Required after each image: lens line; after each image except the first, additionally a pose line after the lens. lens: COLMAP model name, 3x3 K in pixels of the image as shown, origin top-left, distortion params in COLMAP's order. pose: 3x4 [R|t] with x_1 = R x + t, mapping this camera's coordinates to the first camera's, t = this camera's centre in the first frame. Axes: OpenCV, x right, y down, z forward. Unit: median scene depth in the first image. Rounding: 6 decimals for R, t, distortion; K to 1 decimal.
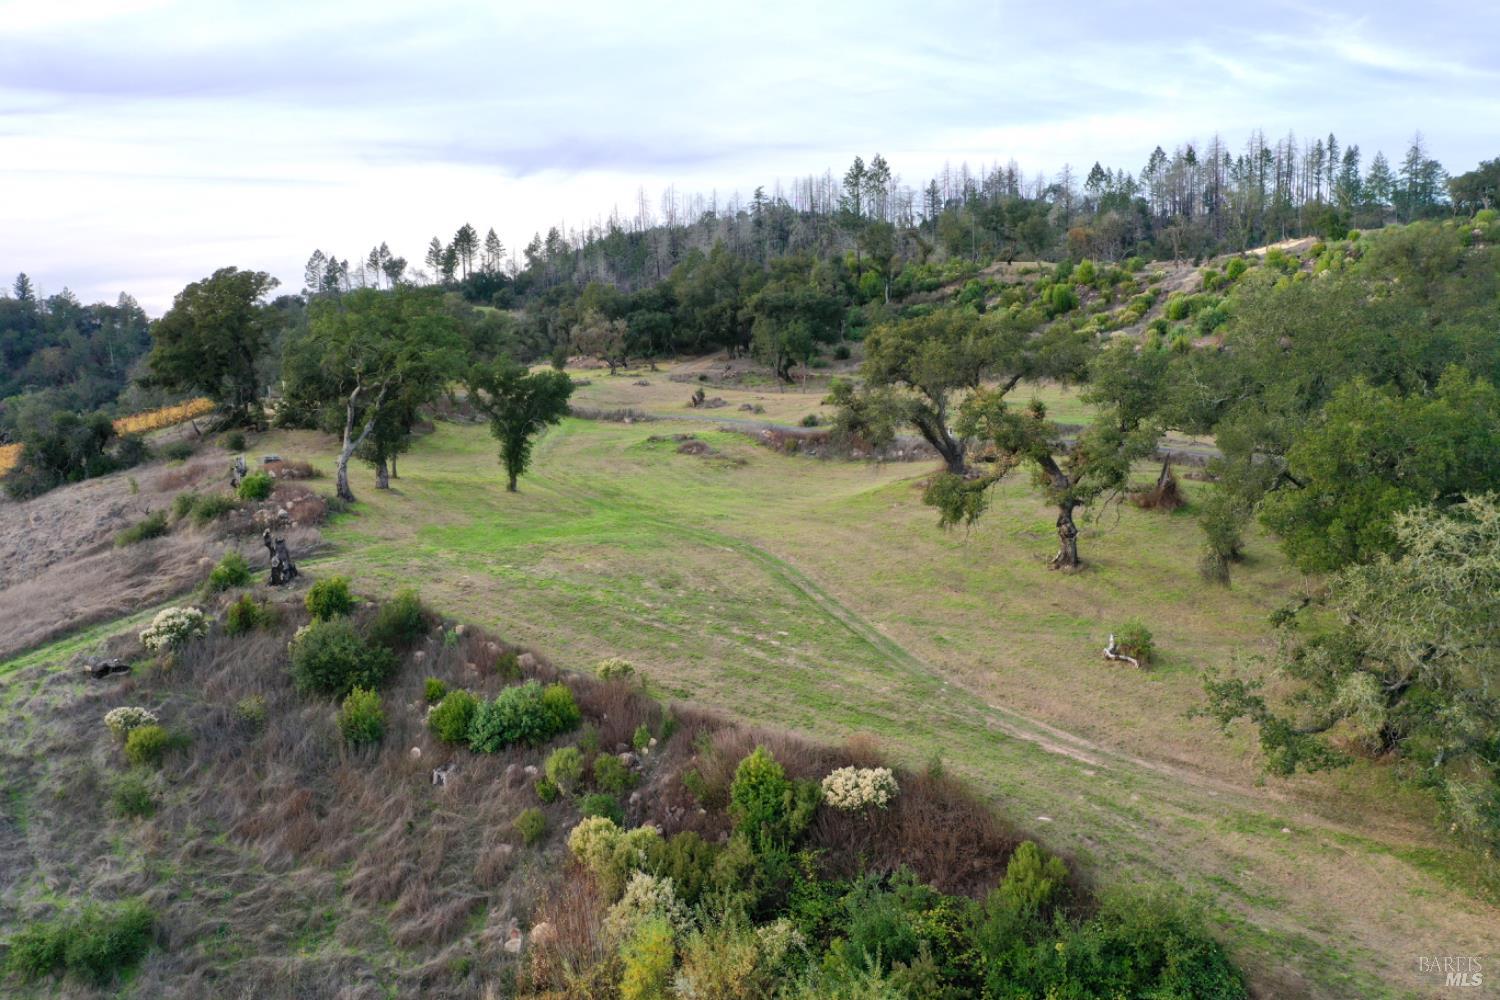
lens RADIAL K [[1184.1, 0, 749.5], [0, 1184.1, 497.4], [0, 0, 1]] dist [-0.002388, -0.005579]
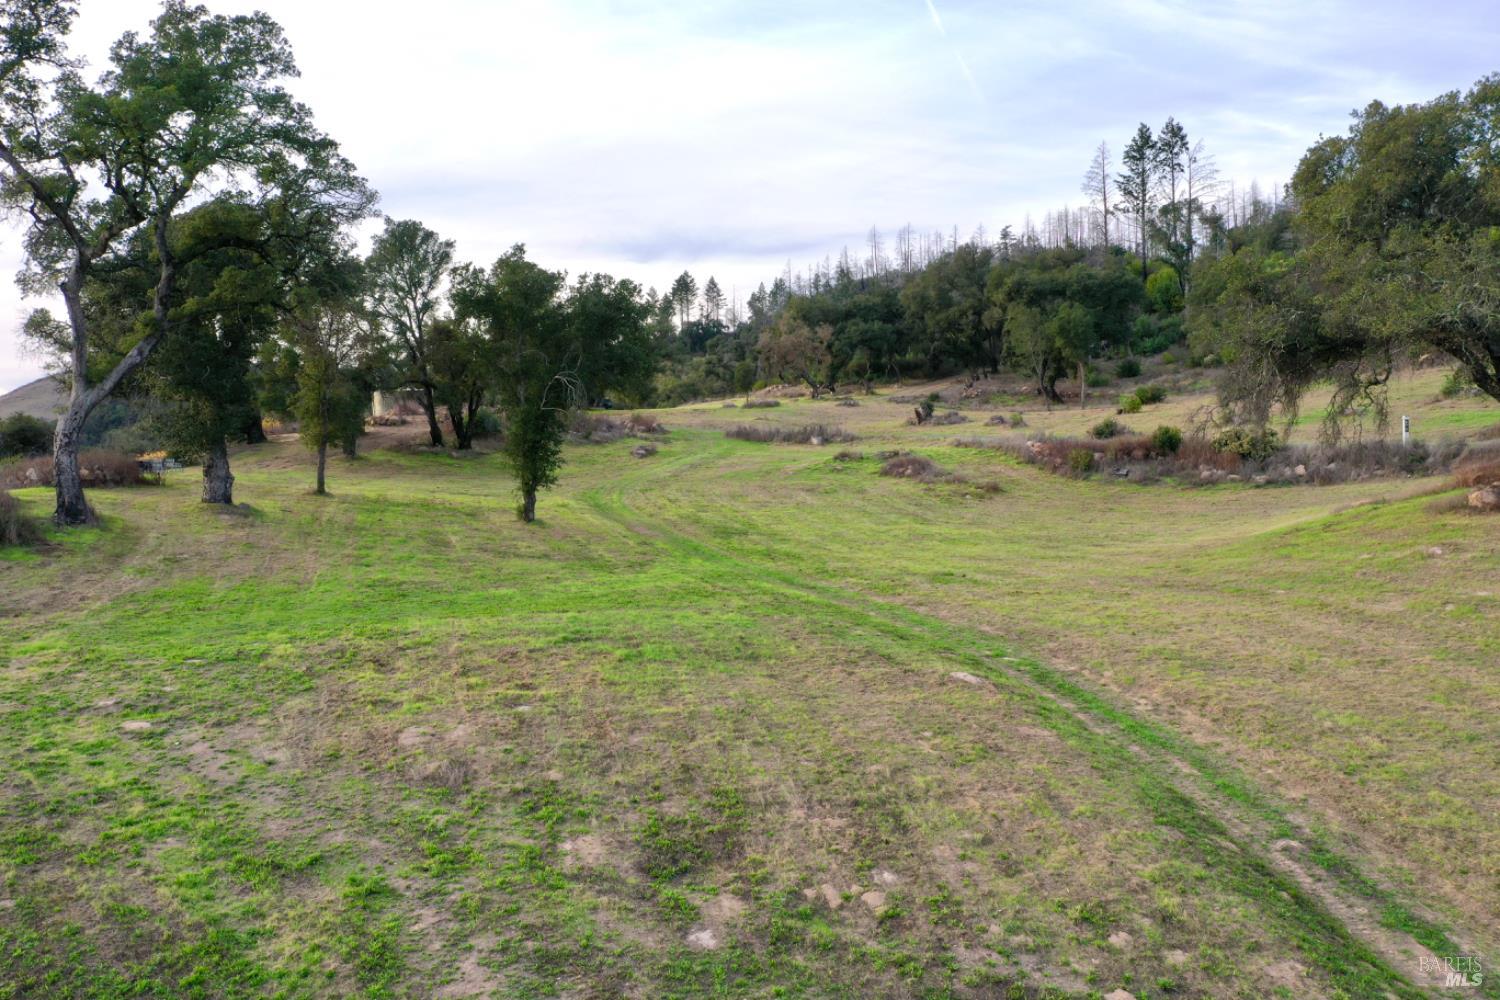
lens RADIAL K [[1184.1, 0, 749.5], [0, 1184.1, 497.4], [0, 0, 1]] dist [-0.002388, -0.005579]
pose [[0.979655, 0.004477, -0.200641, -0.005242], [-0.017341, 0.997900, -0.062405, 0.009163], [0.199940, 0.064615, 0.977675, 0.339151]]
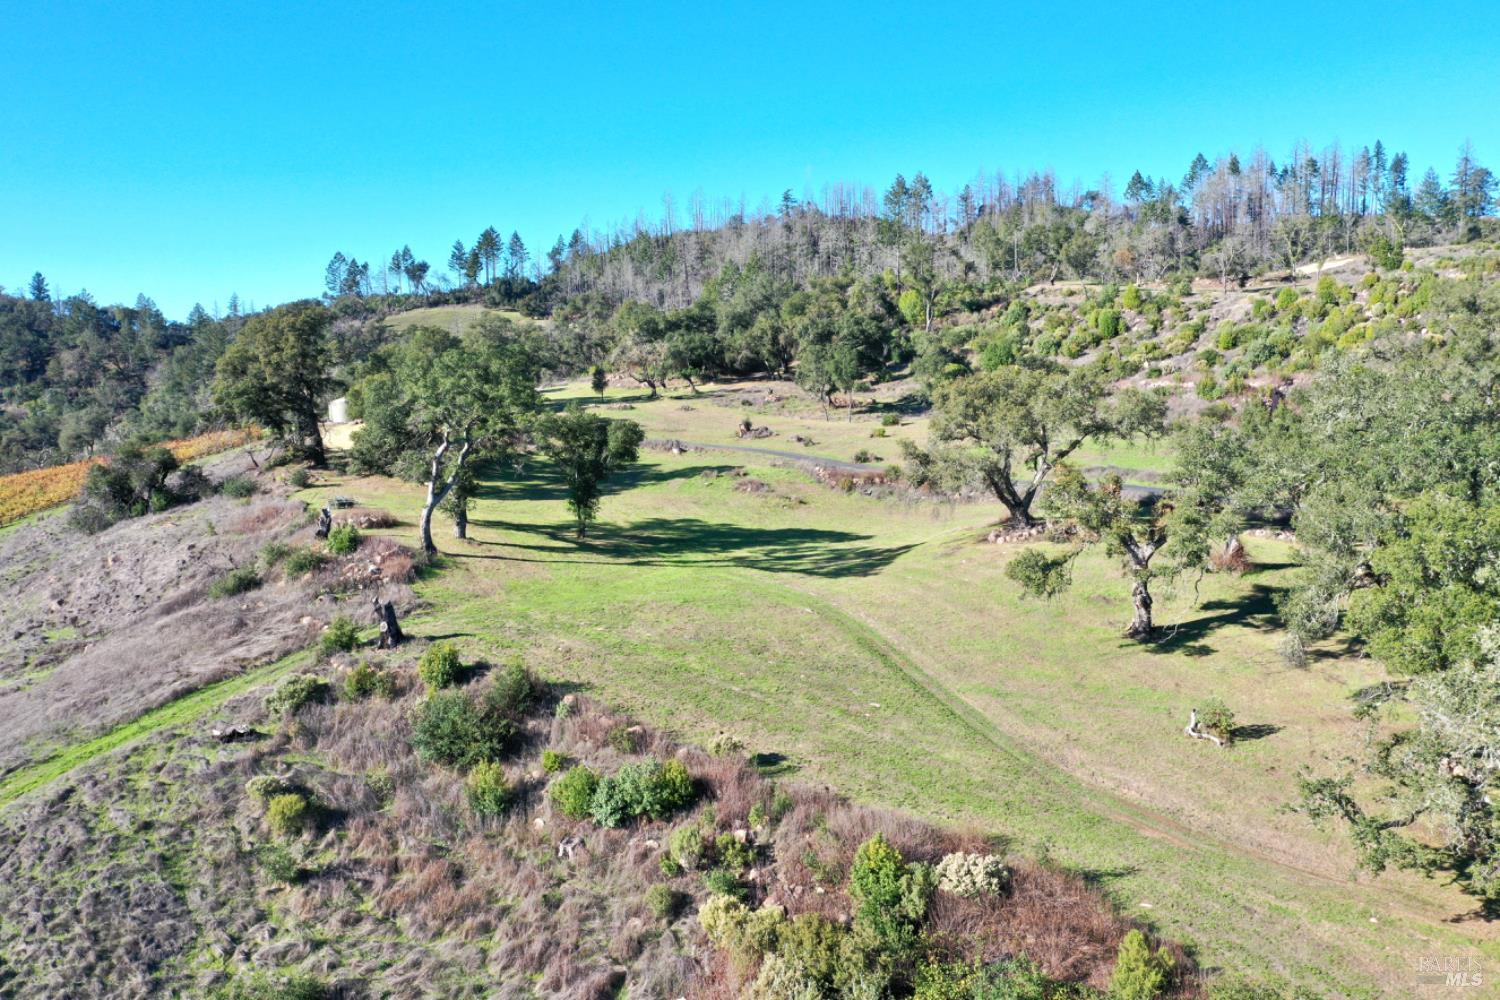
lens RADIAL K [[1219.2, 0, 750.1], [0, 1219.2, 508.4], [0, 0, 1]] dist [-0.001274, -0.004838]
pose [[0.999872, 0.010246, -0.012303, -0.027288], [-0.010145, 0.999915, 0.008251, -0.025714], [0.012386, -0.008125, 0.999890, -0.028862]]
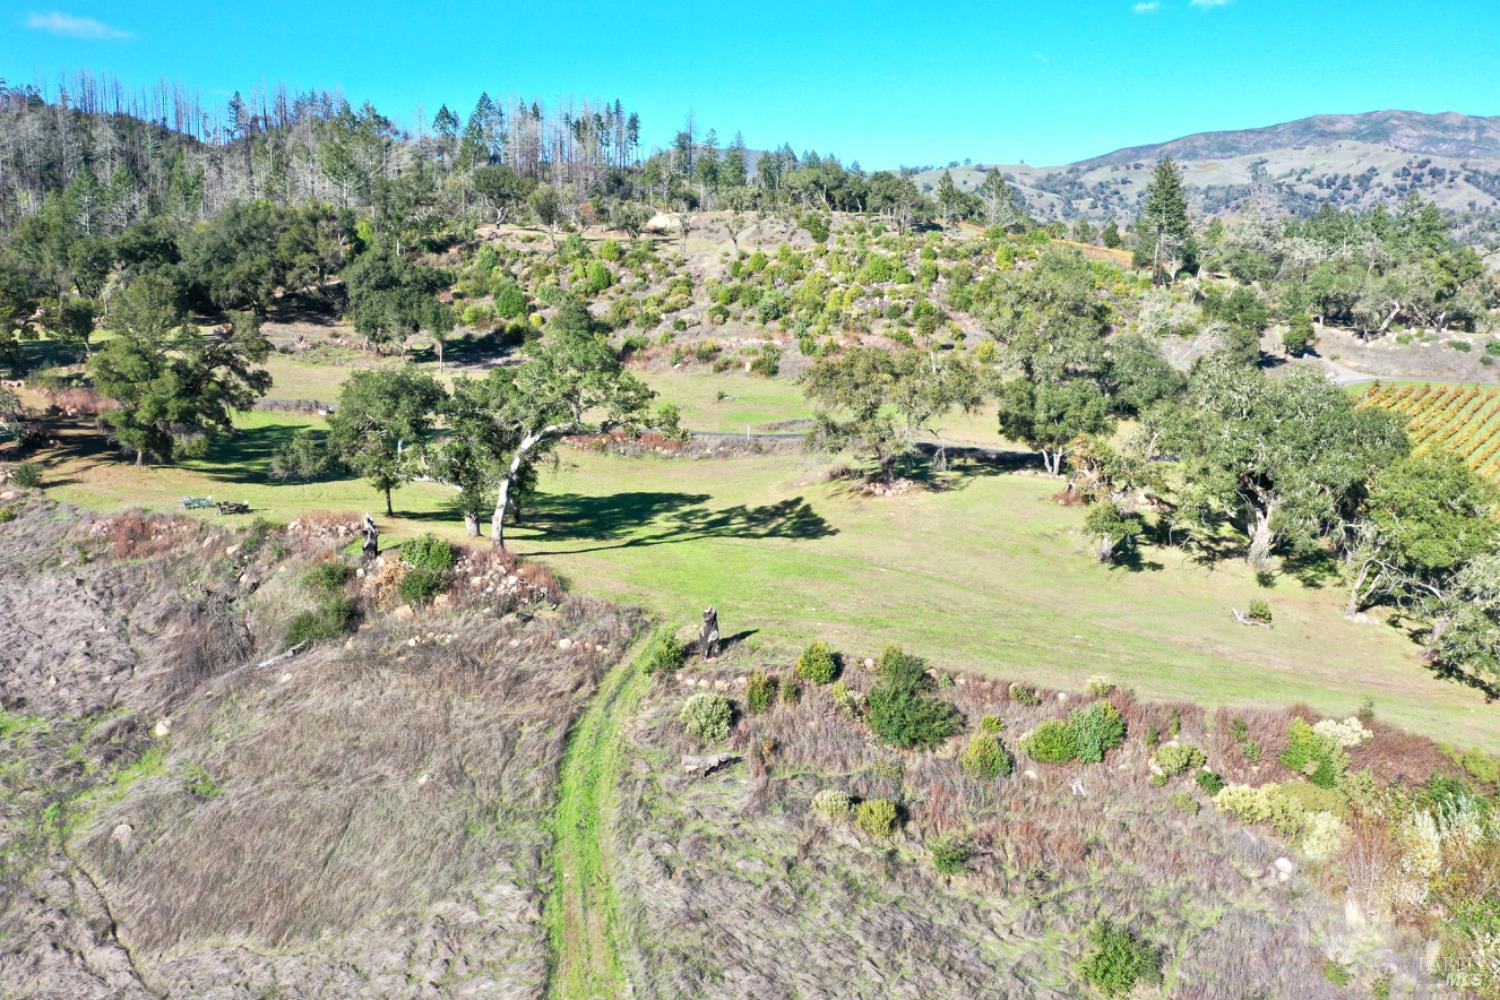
lens RADIAL K [[1219.2, 0, 750.1], [0, 1219.2, 508.4], [0, 0, 1]] dist [-0.001274, -0.004838]
pose [[0.783301, -0.073407, 0.617293, -0.427491], [0.027862, 0.996151, 0.083105, -0.060214], [-0.621017, -0.047897, 0.782332, 0.061631]]
